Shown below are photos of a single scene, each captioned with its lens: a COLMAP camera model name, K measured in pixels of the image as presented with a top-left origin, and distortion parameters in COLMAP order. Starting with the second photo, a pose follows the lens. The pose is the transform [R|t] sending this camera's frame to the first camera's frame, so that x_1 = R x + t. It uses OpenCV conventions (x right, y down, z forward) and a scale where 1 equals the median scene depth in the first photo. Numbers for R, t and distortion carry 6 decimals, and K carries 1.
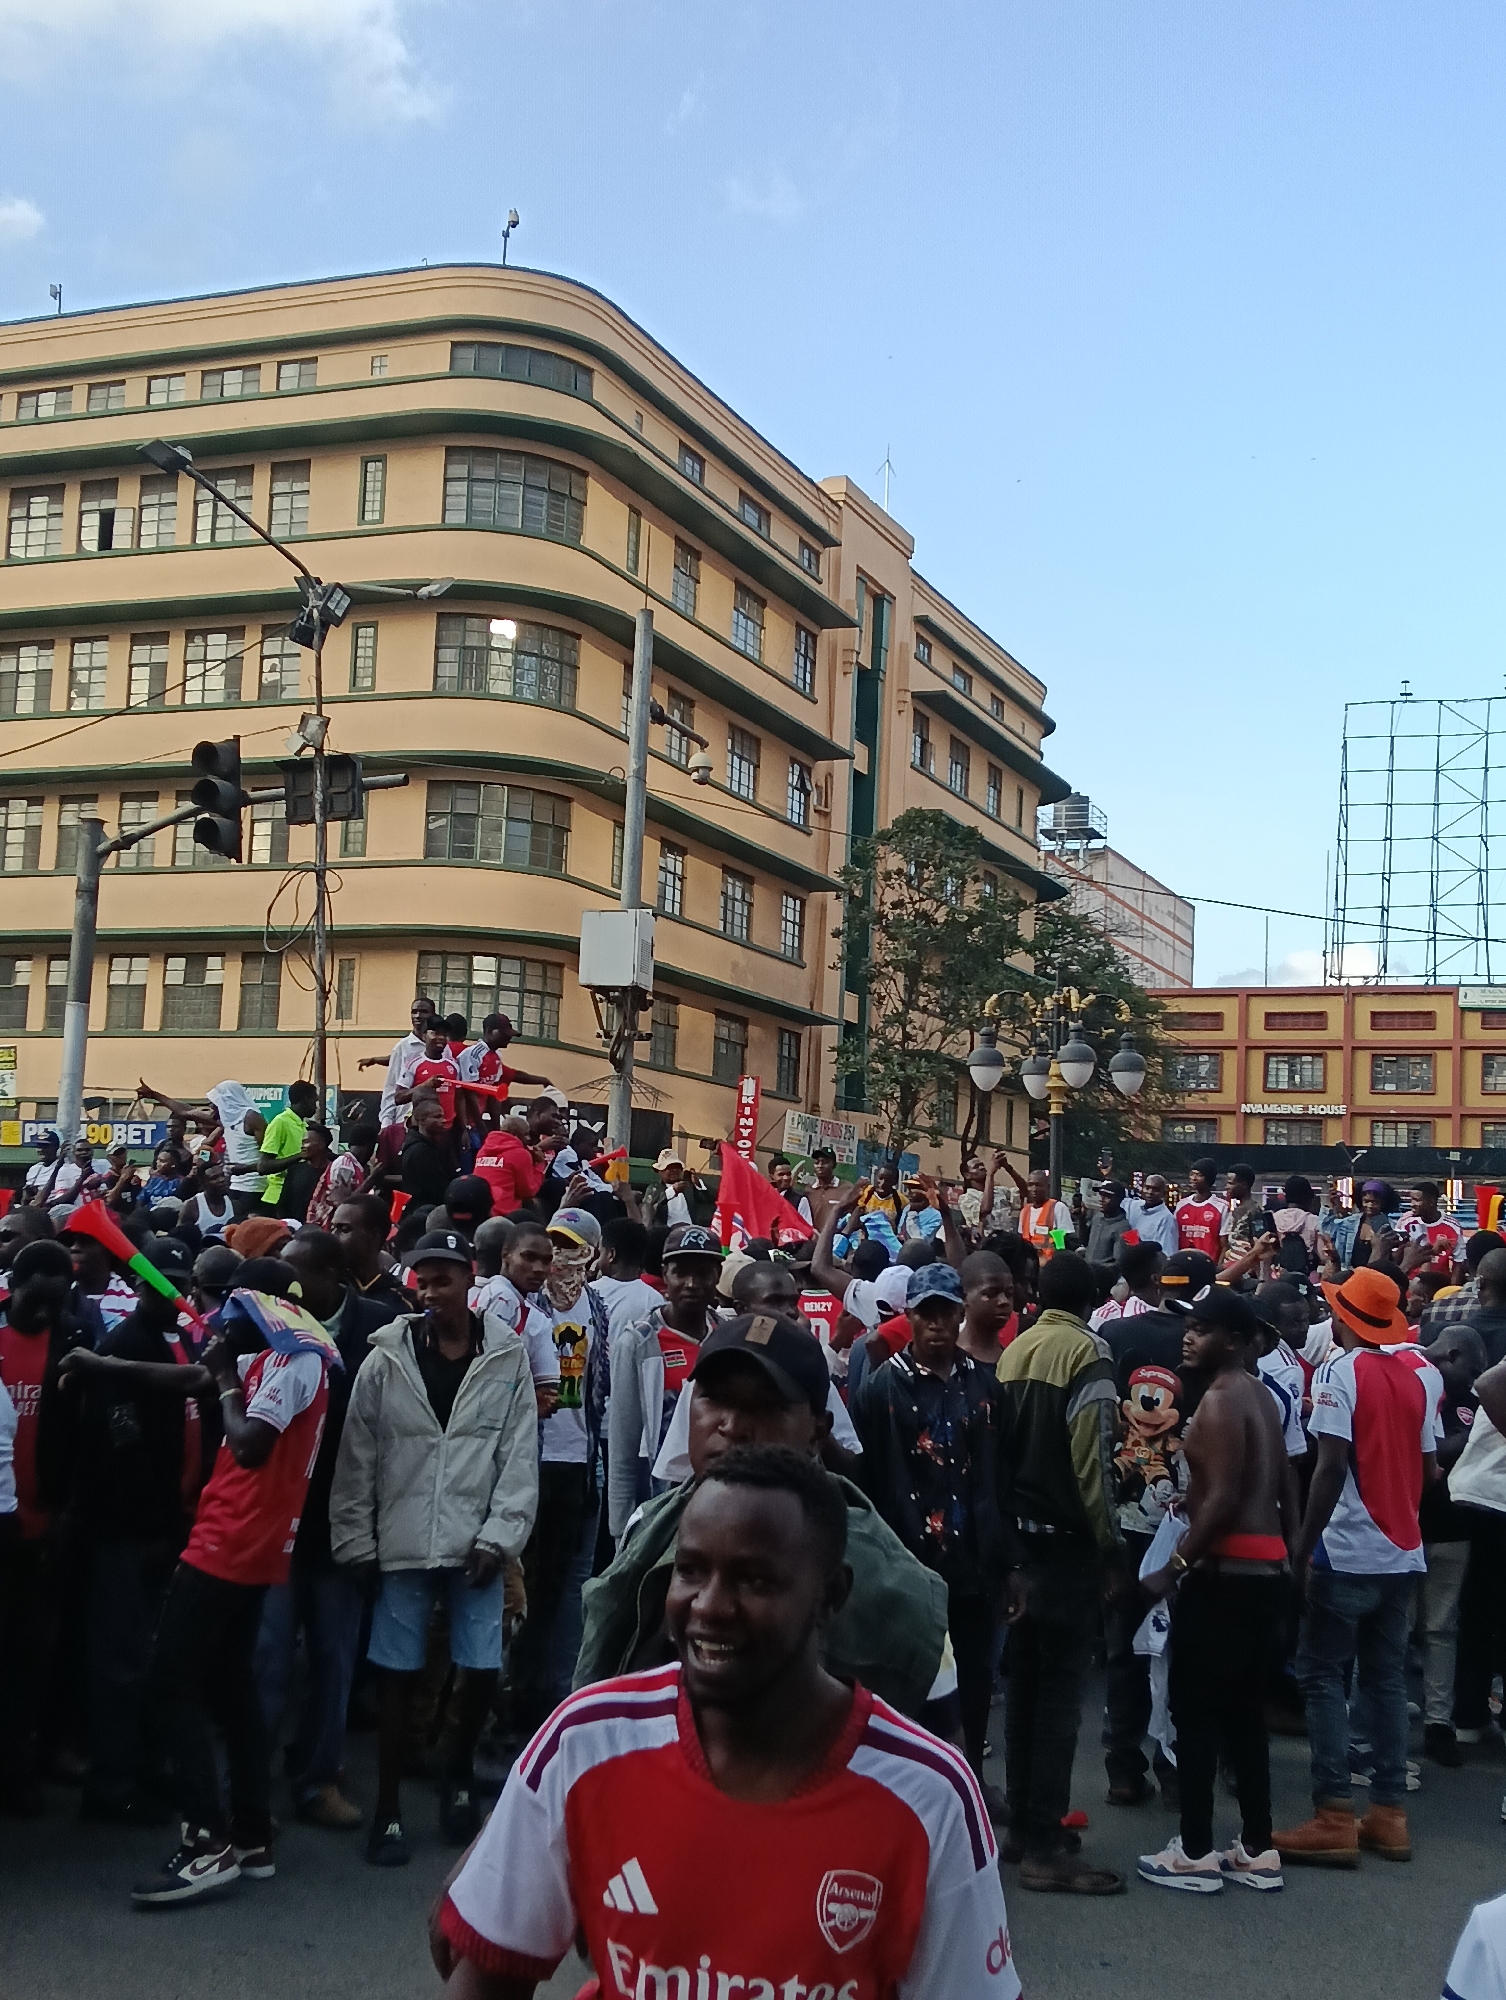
lens RADIAL K [[2370.4, 0, 753.0], [0, 2370.4, 1000.0], [0, 0, 1]] dist [-0.001915, -0.002346]
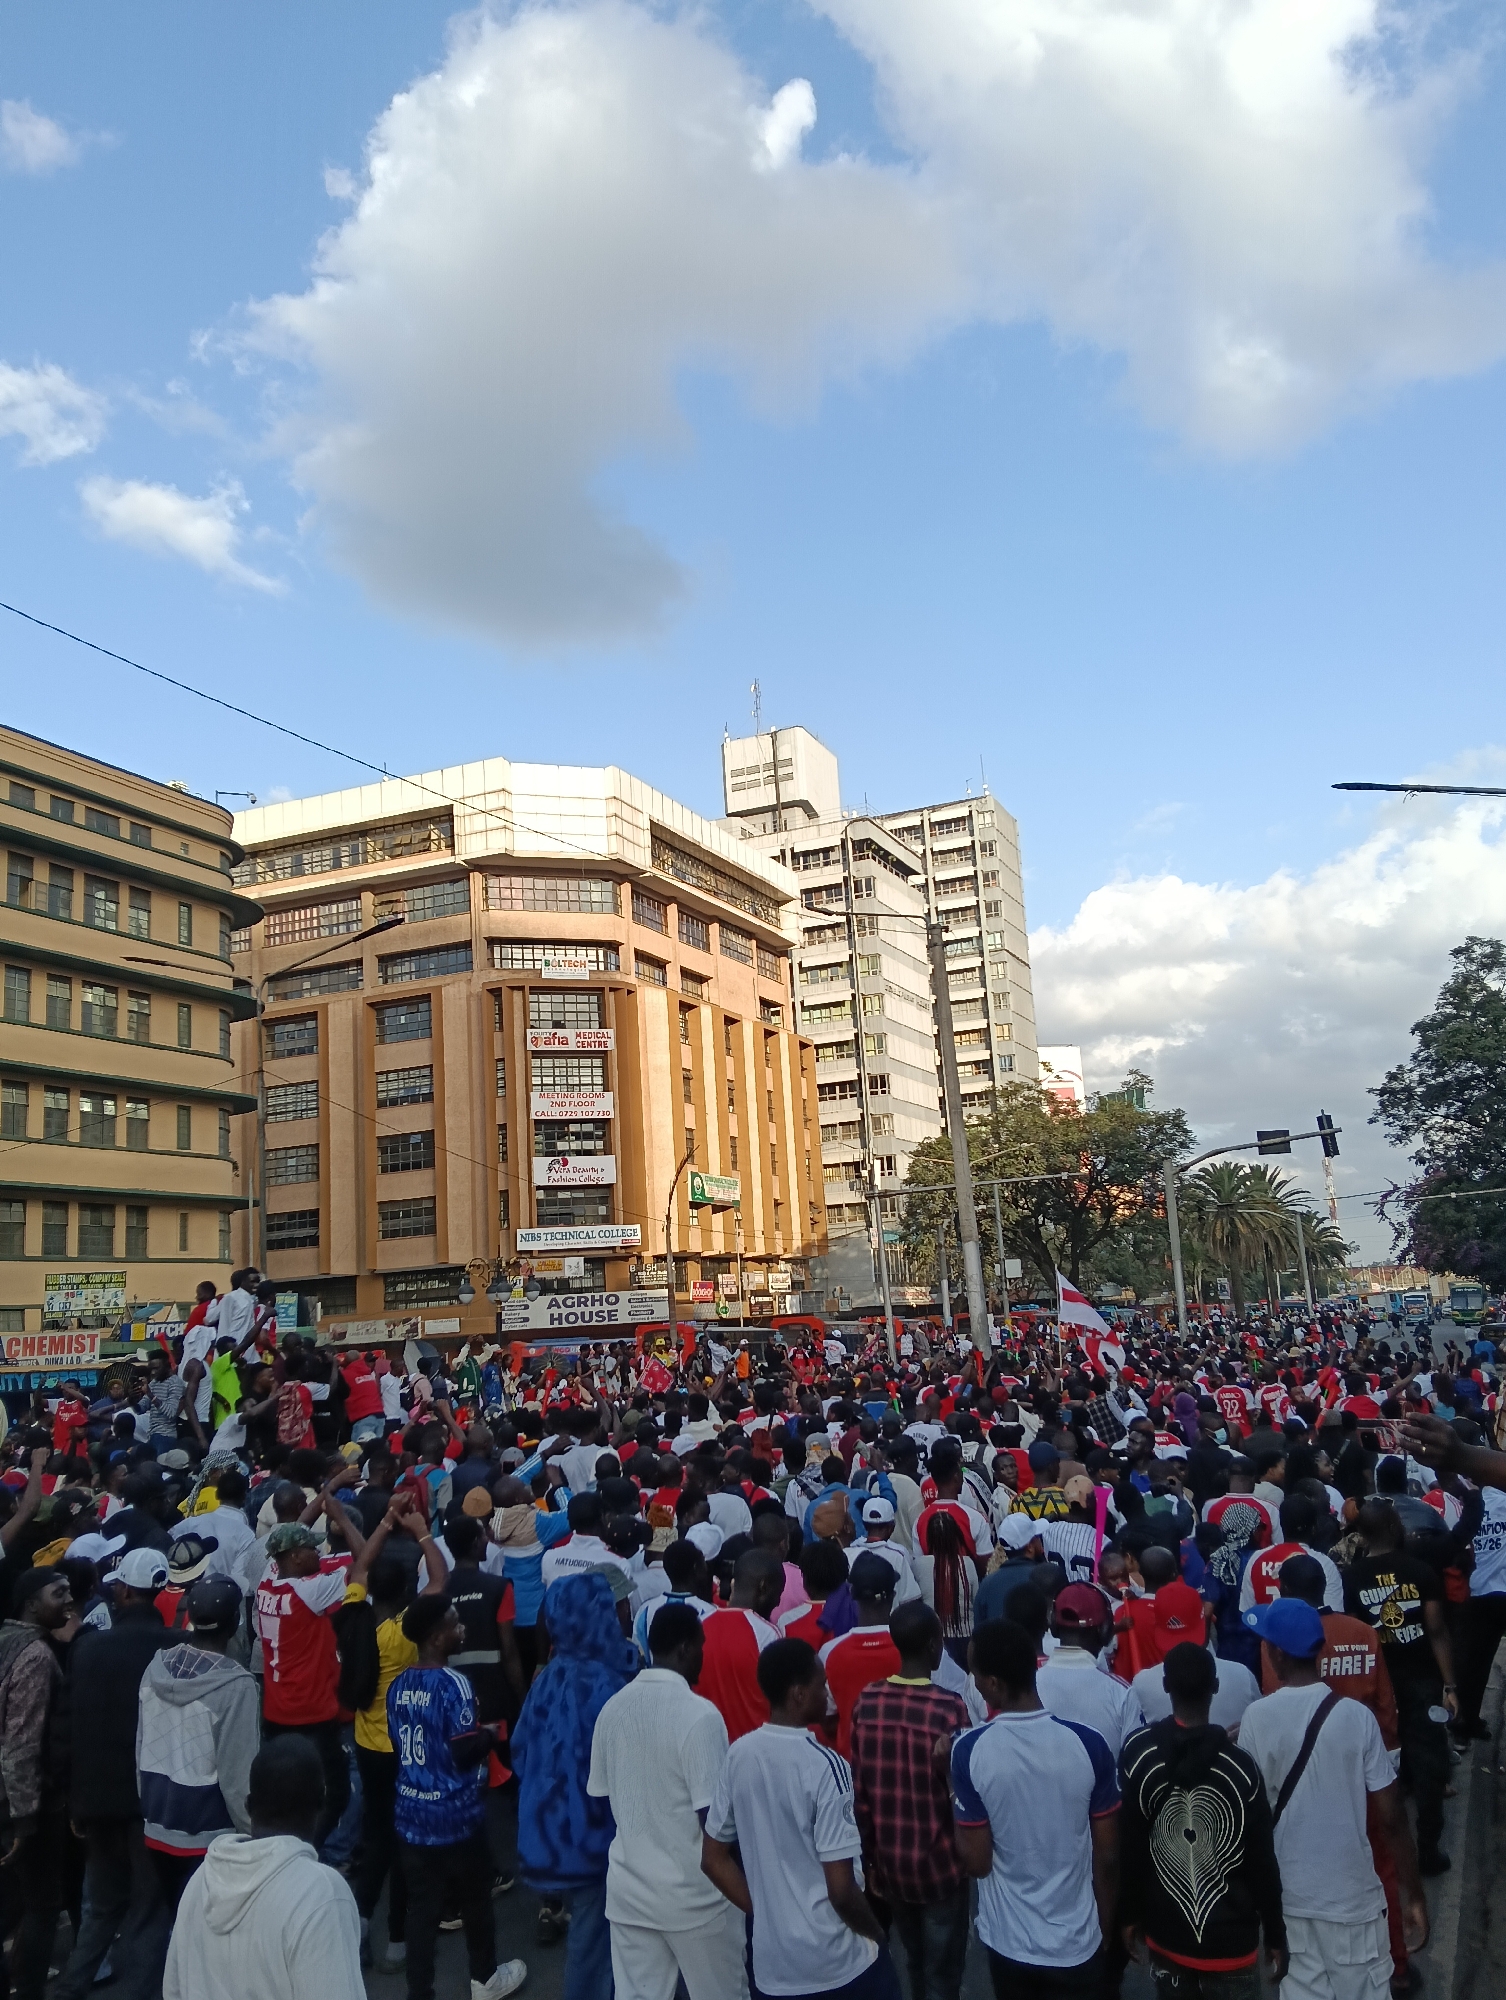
lens RADIAL K [[1691.7, 0, 753.0], [0, 1691.7, 1000.0], [0, 0, 1]] dist [0.208840, -0.502082]
pose [[0.021875, 0.143176, 0.989455, -1.307287], [-0.050041, 0.988609, -0.141947, -0.012806], [-0.998508, -0.046408, 0.028790, 0.557727]]
